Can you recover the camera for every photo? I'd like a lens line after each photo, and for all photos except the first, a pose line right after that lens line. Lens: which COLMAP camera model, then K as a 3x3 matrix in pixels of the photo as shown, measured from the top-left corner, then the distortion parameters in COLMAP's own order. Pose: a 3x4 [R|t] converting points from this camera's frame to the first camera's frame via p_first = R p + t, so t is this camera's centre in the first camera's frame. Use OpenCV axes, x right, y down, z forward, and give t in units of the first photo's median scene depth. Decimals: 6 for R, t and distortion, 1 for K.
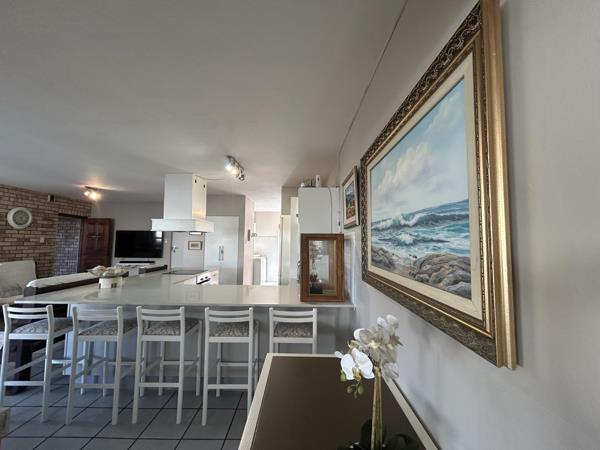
lens RADIAL K [[241.9, 0, 300.0], [0, 241.9, 225.0], [0, 0, 1]] dist [-0.002850, 0.000322]
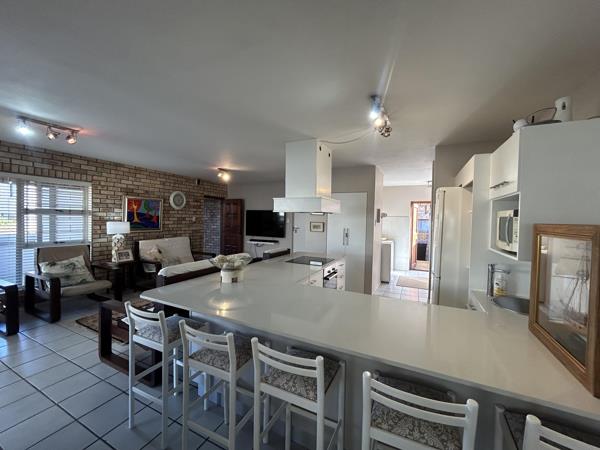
lens RADIAL K [[241.9, 0, 300.0], [0, 241.9, 225.0], [0, 0, 1]] dist [-0.002850, 0.000322]
pose [[0.899019, 0.023007, -0.437305, -0.108957], [0.017379, 0.995958, 0.088127, -0.002422], [0.437565, -0.086827, 0.894985, 0.190856]]
